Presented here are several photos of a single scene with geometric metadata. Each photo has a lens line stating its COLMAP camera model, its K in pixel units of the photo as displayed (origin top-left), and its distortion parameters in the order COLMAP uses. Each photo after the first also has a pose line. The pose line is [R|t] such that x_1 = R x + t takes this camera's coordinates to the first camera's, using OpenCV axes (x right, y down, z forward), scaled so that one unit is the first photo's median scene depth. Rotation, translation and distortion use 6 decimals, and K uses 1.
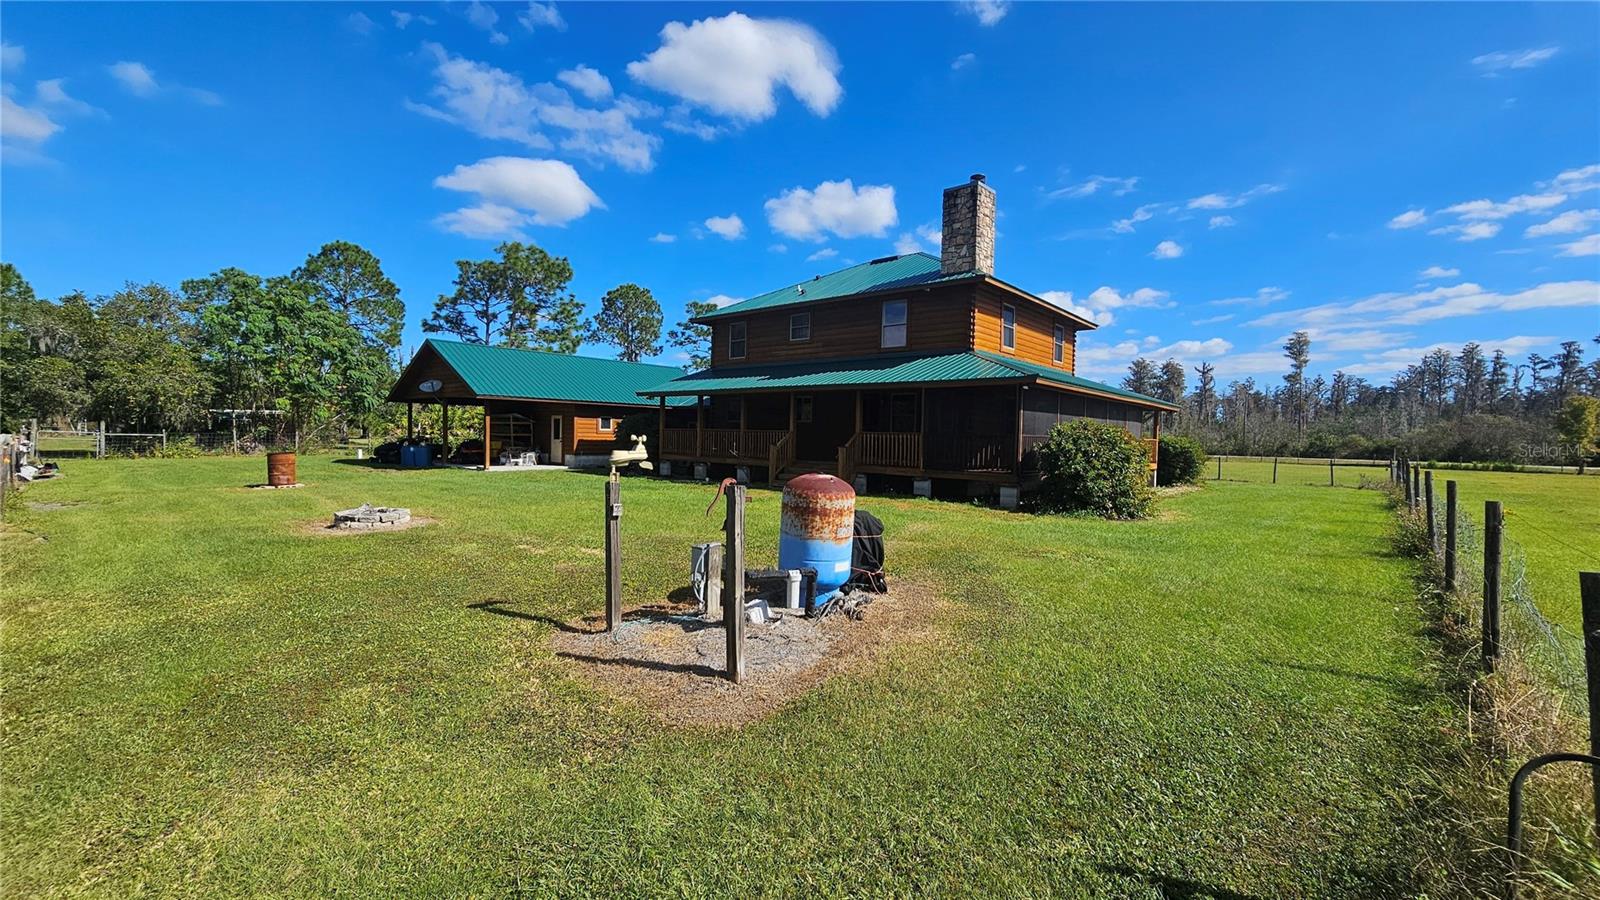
lens RADIAL K [[660.8, 0, 798.3], [0, 660.8, 446.8], [0, 0, 1]] dist [0.004672, -0.000859]
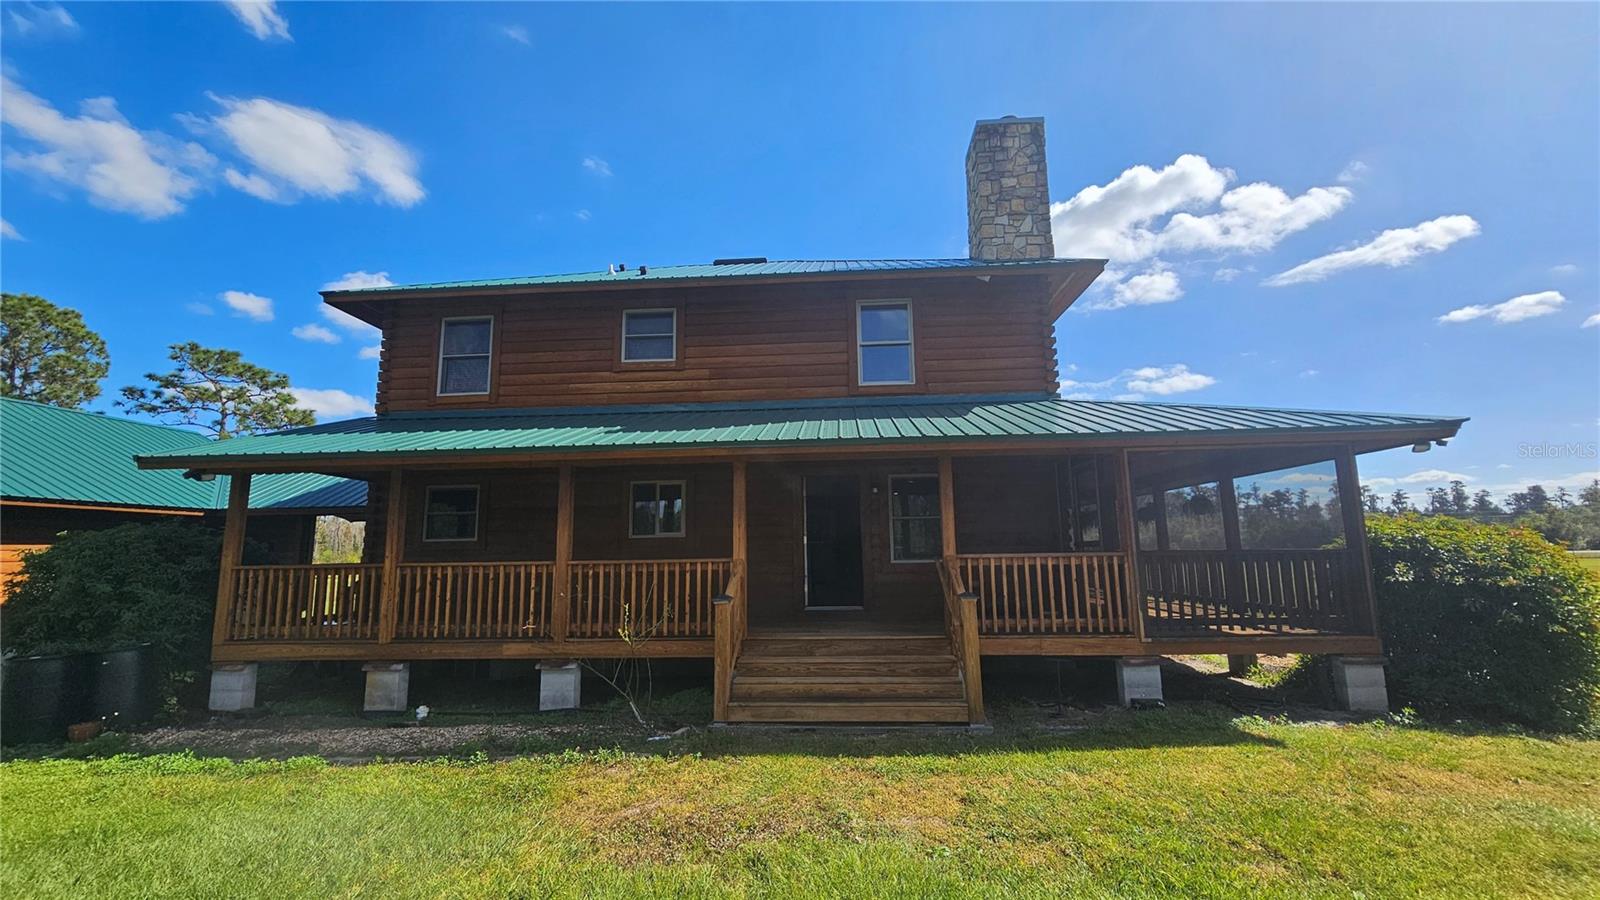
lens RADIAL K [[660.8, 0, 804.8], [0, 660.8, 446.8], [0, 0, 1]] dist [0.004672, -0.000859]
pose [[0.796393, 0.060150, 0.601781, -0.172165], [0.044848, 0.986428, -0.157948, -0.020486], [-0.603115, 0.152778, 0.782887, 0.521117]]
